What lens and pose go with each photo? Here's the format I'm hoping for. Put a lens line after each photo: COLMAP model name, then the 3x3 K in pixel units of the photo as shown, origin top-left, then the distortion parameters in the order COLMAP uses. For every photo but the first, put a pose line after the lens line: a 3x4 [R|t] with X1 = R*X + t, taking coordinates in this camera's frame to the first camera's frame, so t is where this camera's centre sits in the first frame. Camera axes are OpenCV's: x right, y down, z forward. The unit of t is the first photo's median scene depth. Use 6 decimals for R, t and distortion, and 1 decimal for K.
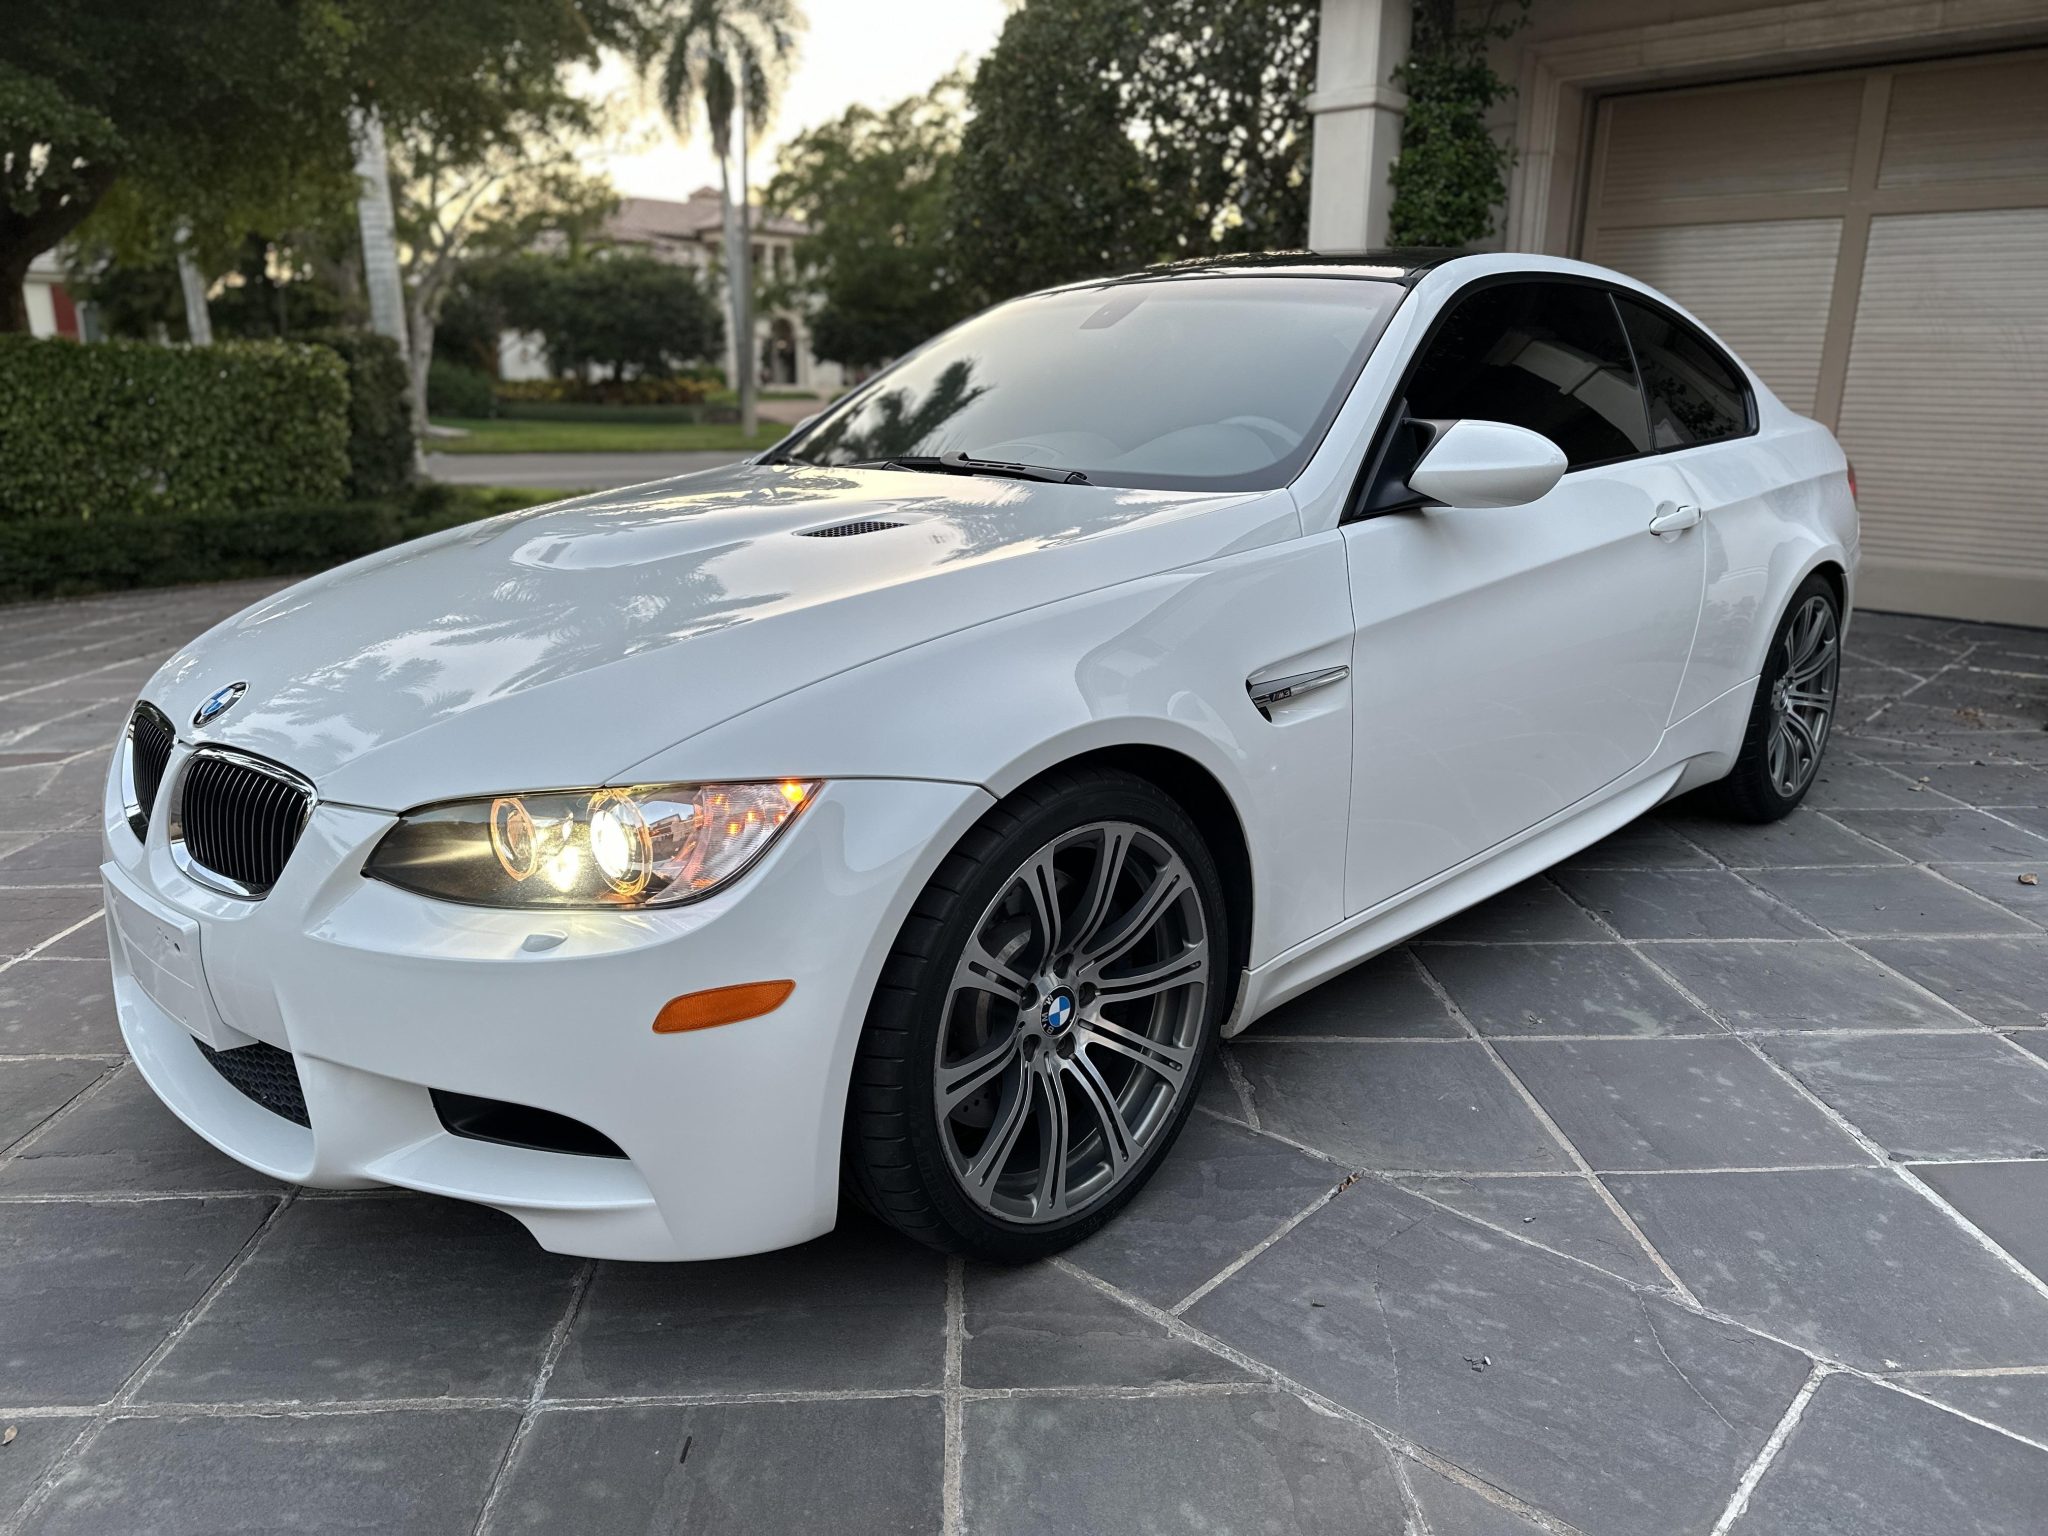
lens RADIAL K [[1378.4, 0, 1014.5], [0, 1378.4, 778.8], [0, 0, 1]] dist [0.033114, -0.000837]
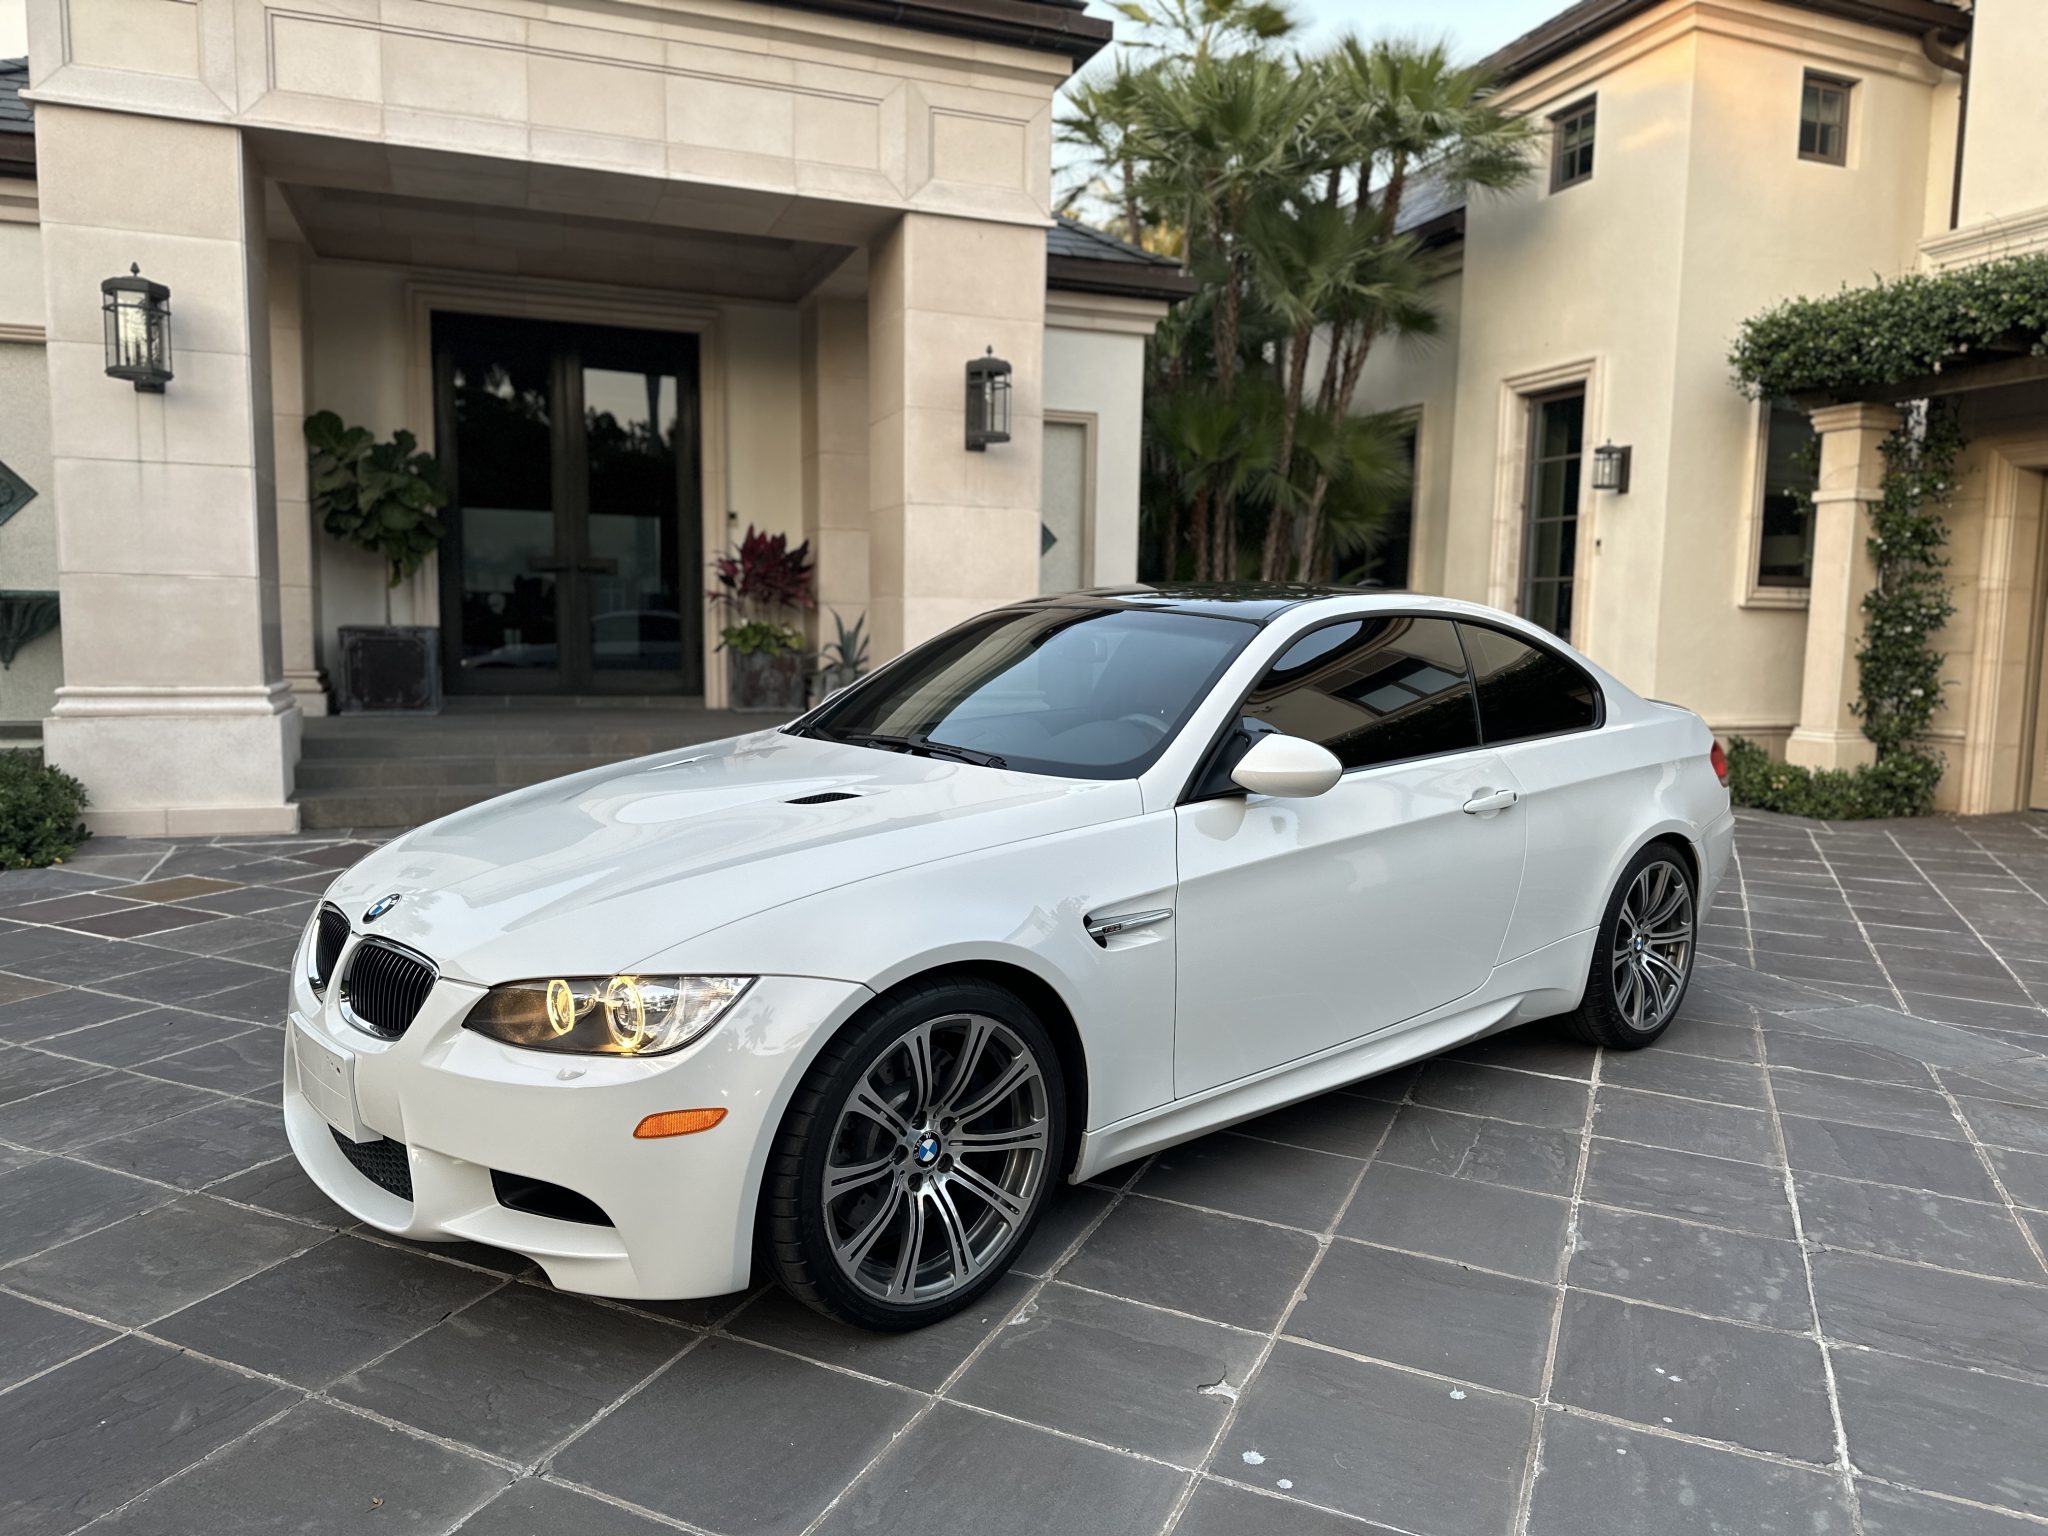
lens RADIAL K [[1406.3, 0, 1024.0], [0, 1406.3, 768.0], [0, 0, 1]] dist [0.046034, -0.057733]
pose [[0.997166, 0.035406, -0.066381, 0.216592], [-0.045046, 0.987678, -0.149875, -0.005626], [0.060257, 0.152441, 0.986474, -0.488921]]
